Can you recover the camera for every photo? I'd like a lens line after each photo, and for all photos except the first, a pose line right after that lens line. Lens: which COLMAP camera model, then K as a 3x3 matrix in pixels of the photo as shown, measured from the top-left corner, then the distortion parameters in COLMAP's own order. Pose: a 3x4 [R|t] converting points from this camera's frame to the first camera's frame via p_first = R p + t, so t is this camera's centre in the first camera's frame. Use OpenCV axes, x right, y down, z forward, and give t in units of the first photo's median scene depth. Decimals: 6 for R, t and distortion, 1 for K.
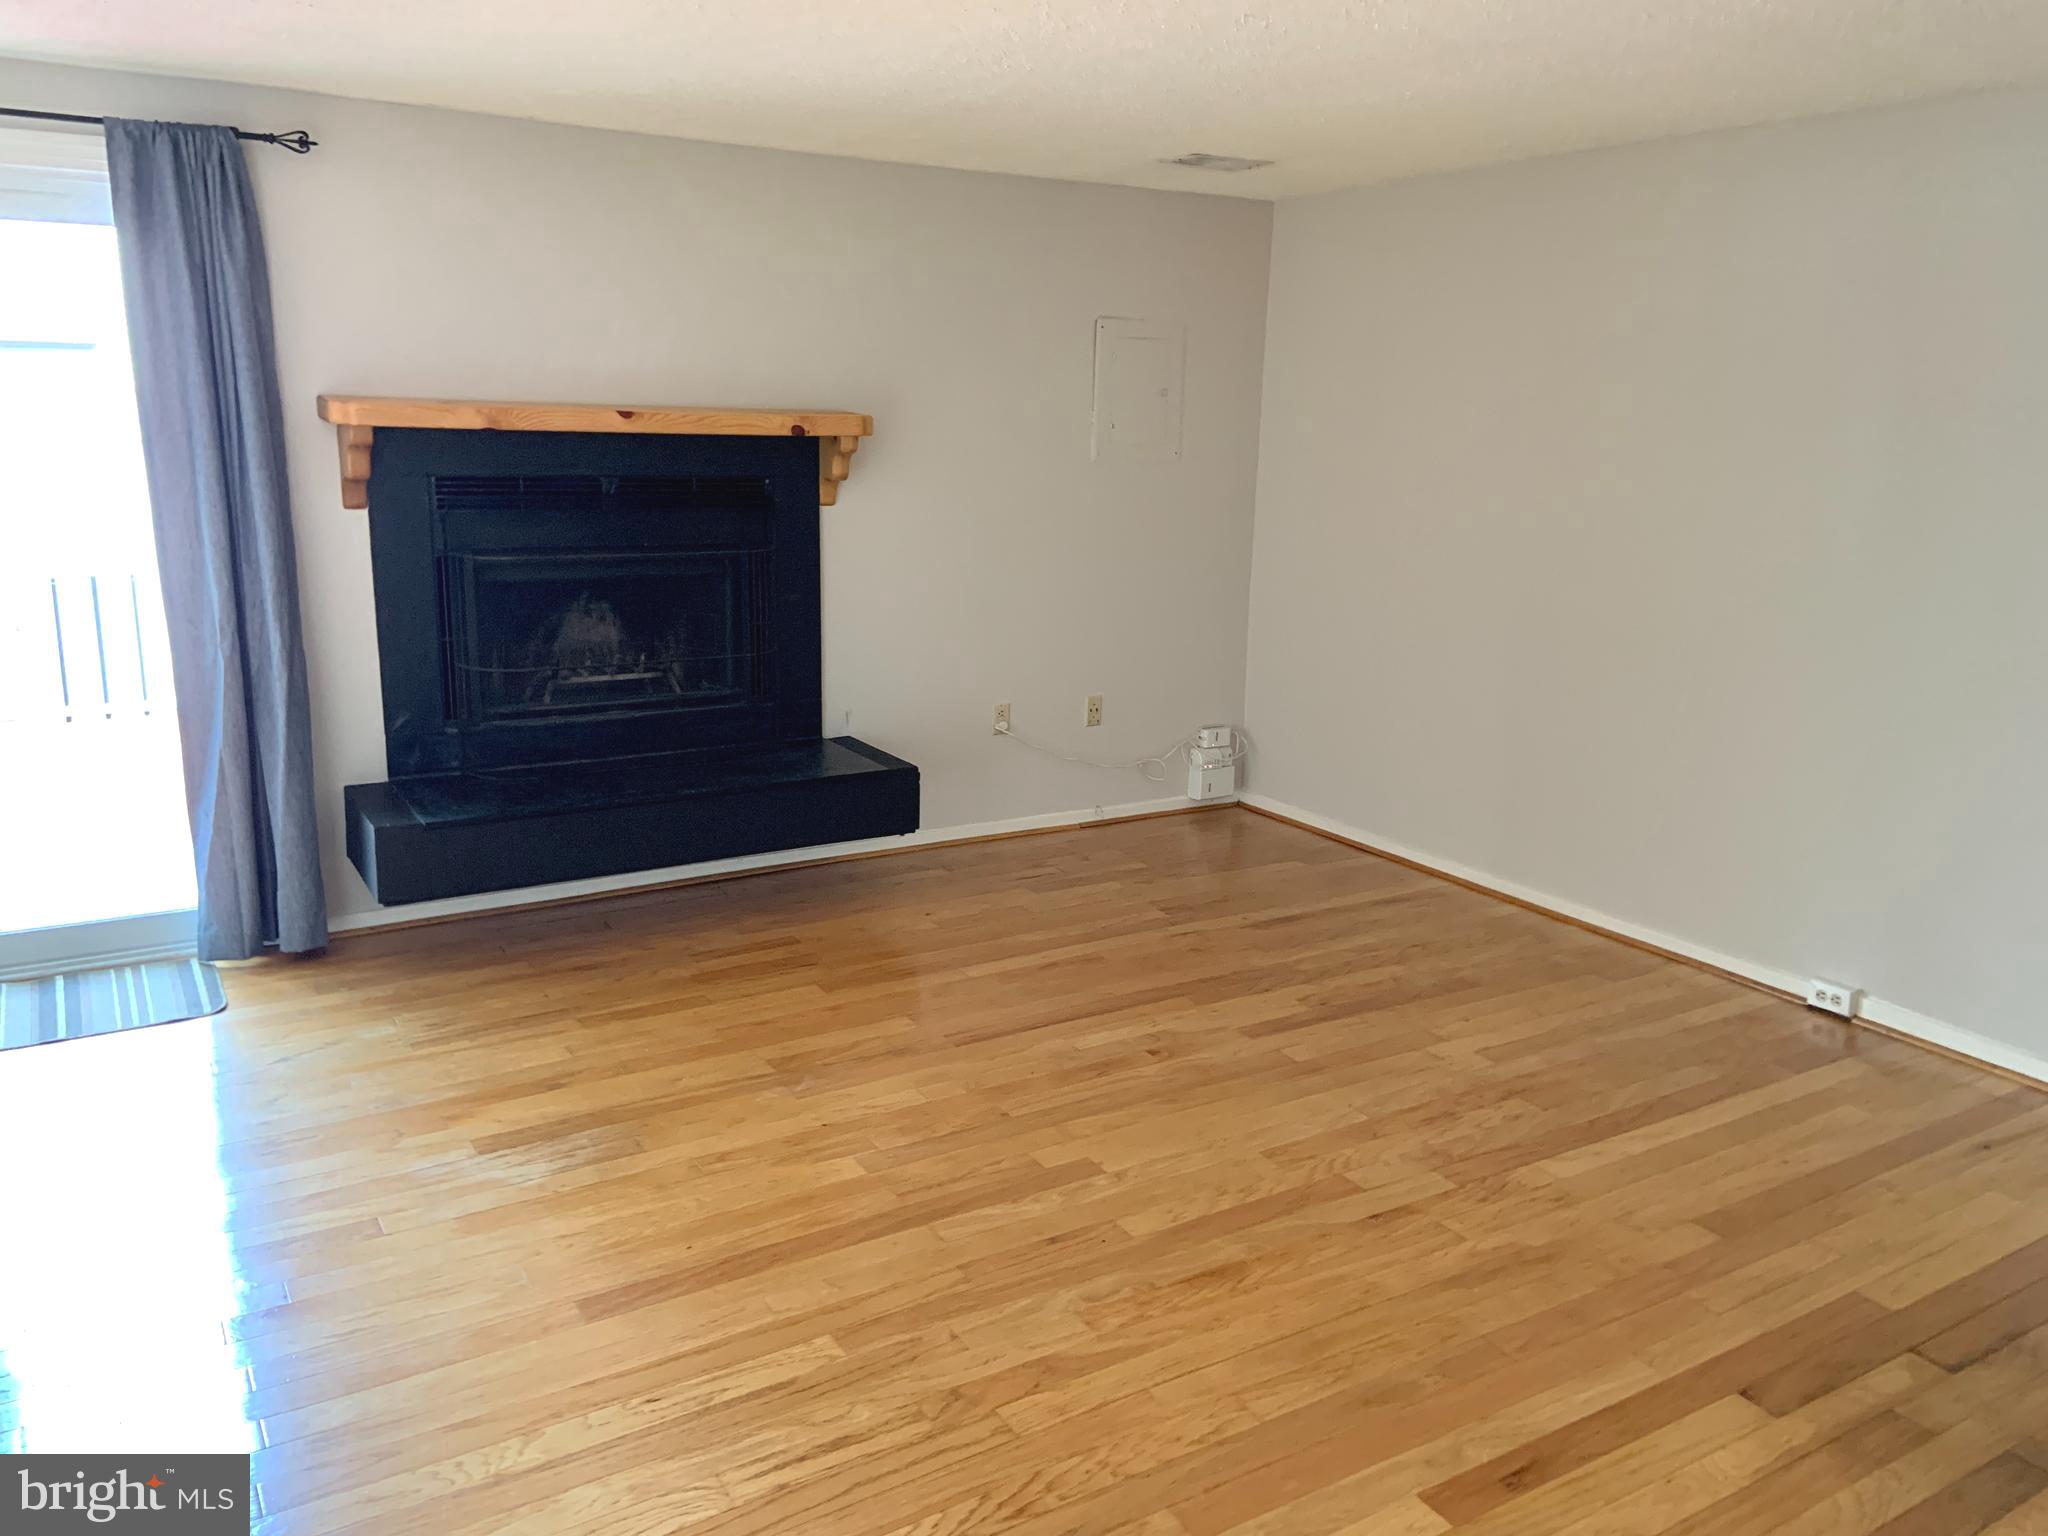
lens RADIAL K [[1530.4, 0, 1017.7], [0, 1530.4, 736.3], [0, 0, 1]] dist [0.131971, -0.171115]
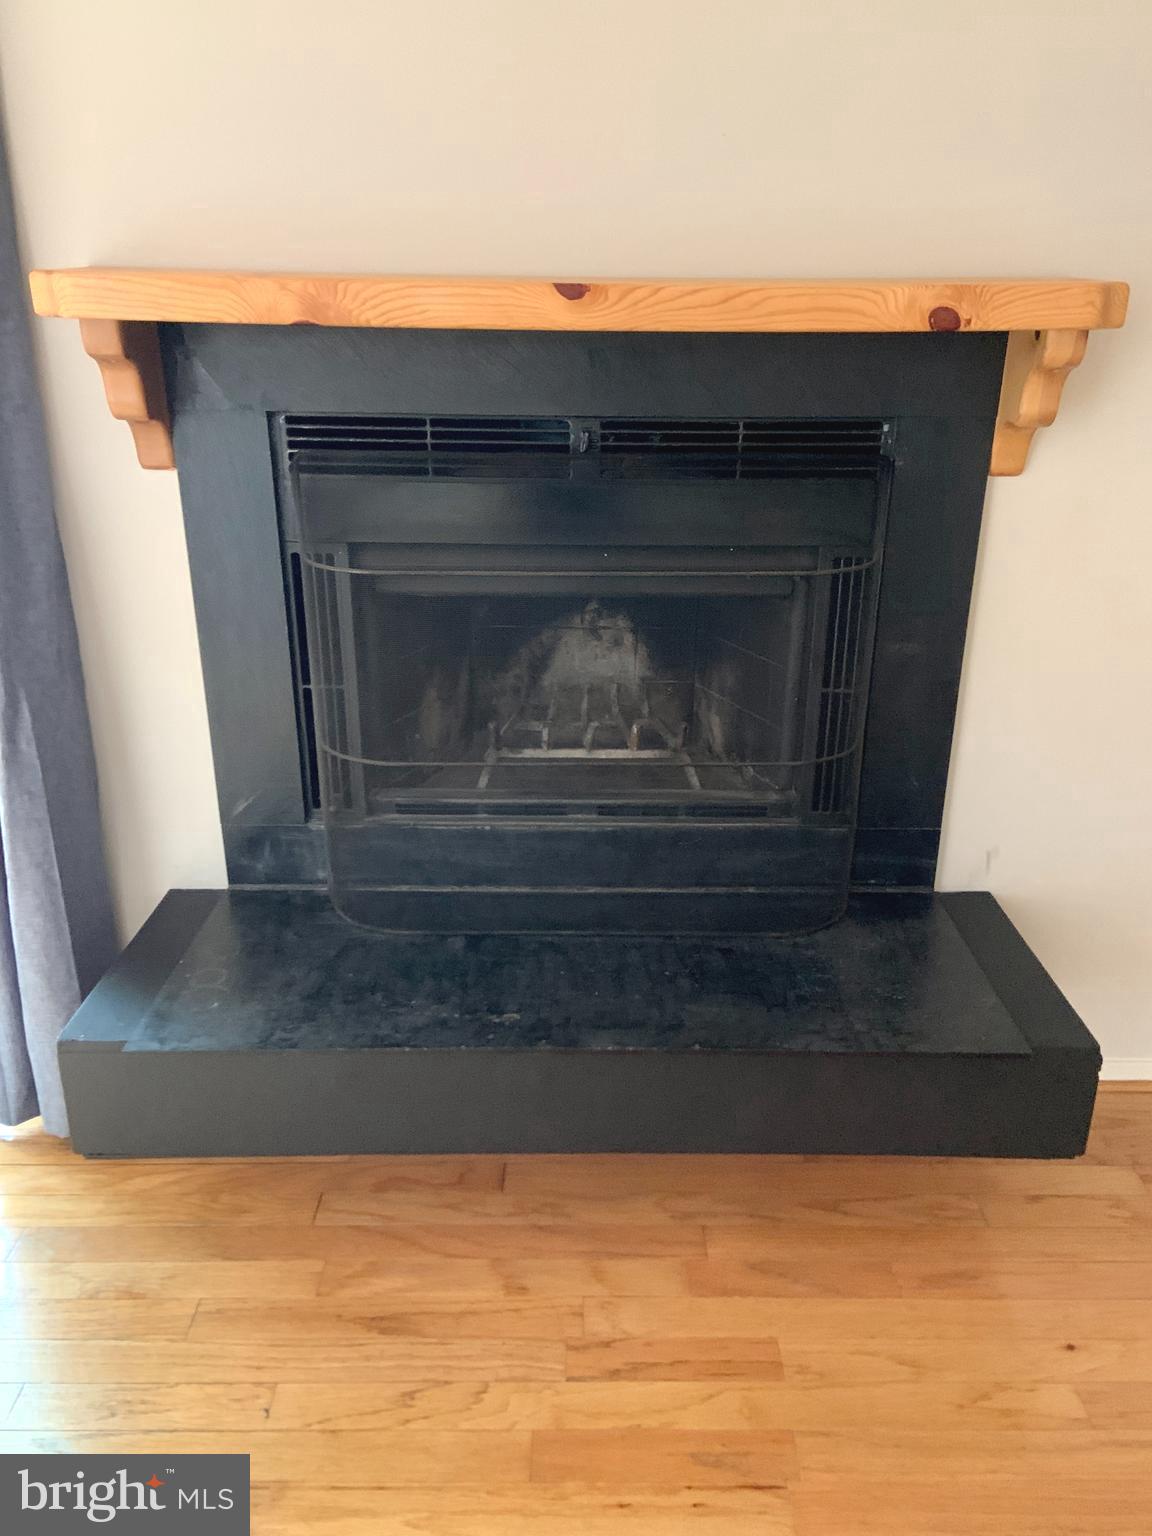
lens RADIAL K [[1147.8, 0, 590.3], [0, 1147.8, 763.4], [0, 0, 1]] dist [0.131971, -0.171115]
pose [[0.857790, 0.168807, -0.485489, -0.042203], [-0.096889, 0.980703, 0.169806, -0.122363], [0.504785, -0.098619, 0.857593, 0.660177]]
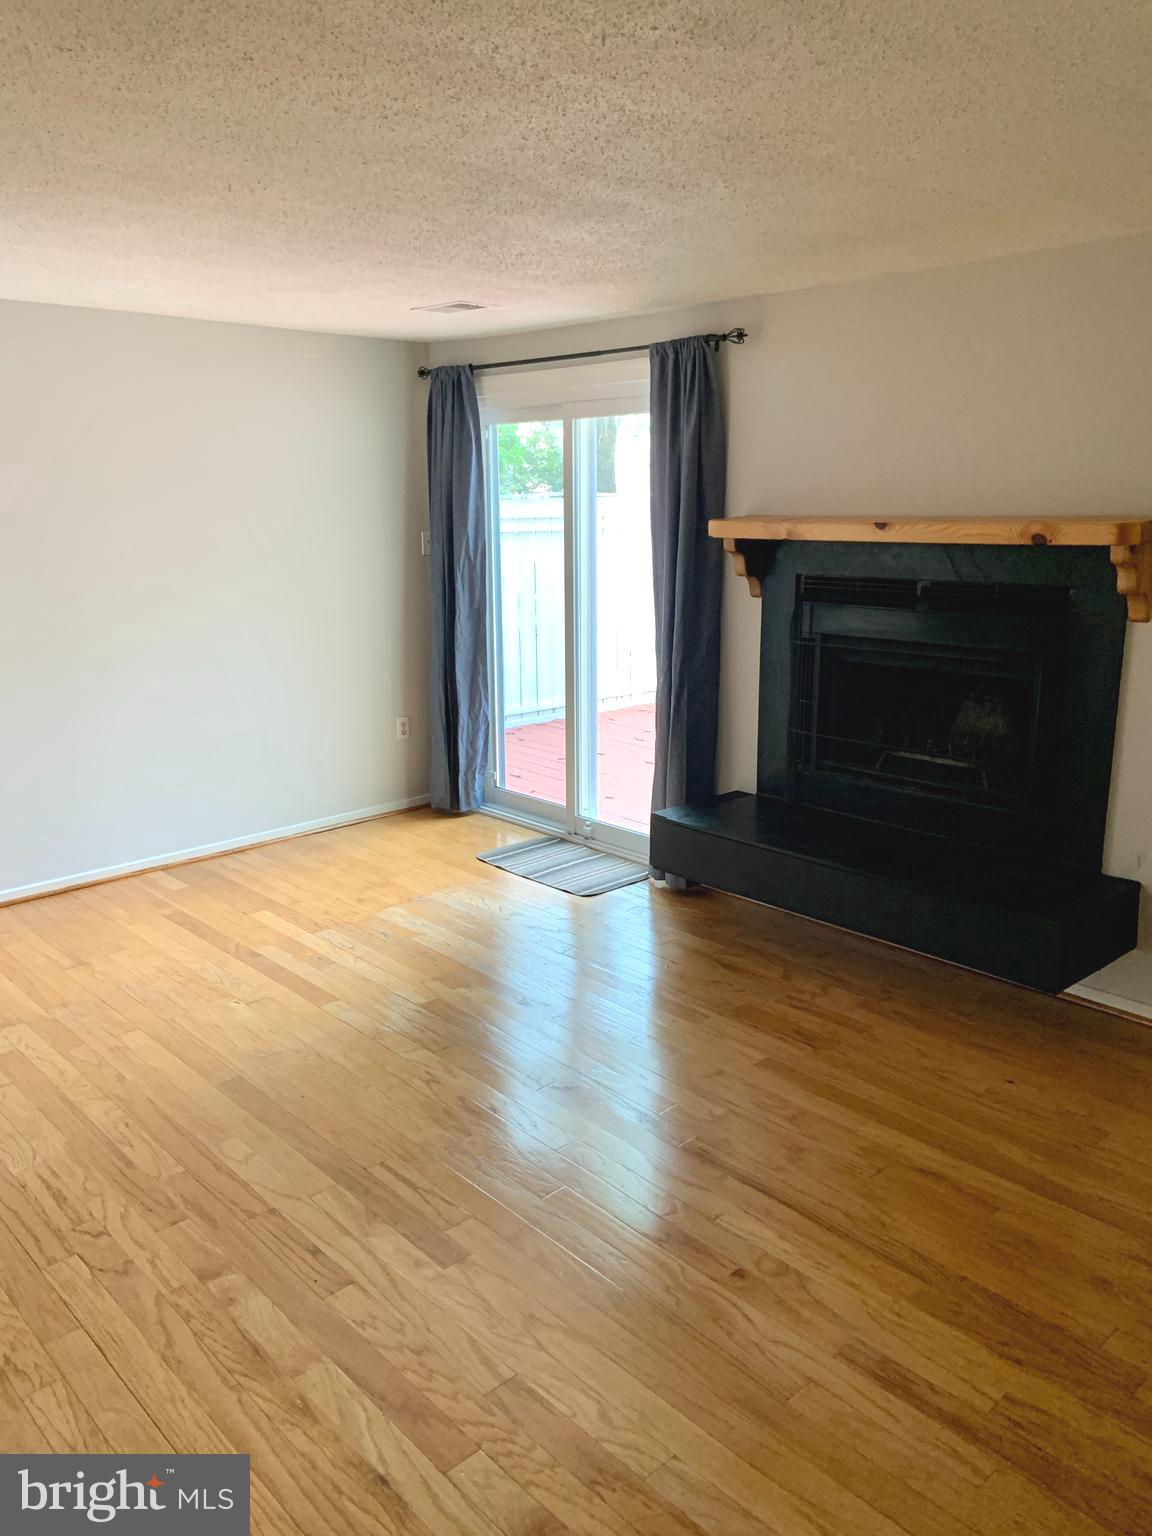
lens RADIAL K [[1147.8, 0, 590.3], [0, 1147.8, 763.4], [0, 0, 1]] dist [0.131971, -0.171115]
pose [[0.200620, 0.196355, -0.959790, 0.540536], [-0.193111, 0.968412, 0.157754, -0.130817], [0.960448, 0.153698, 0.232201, 0.617049]]
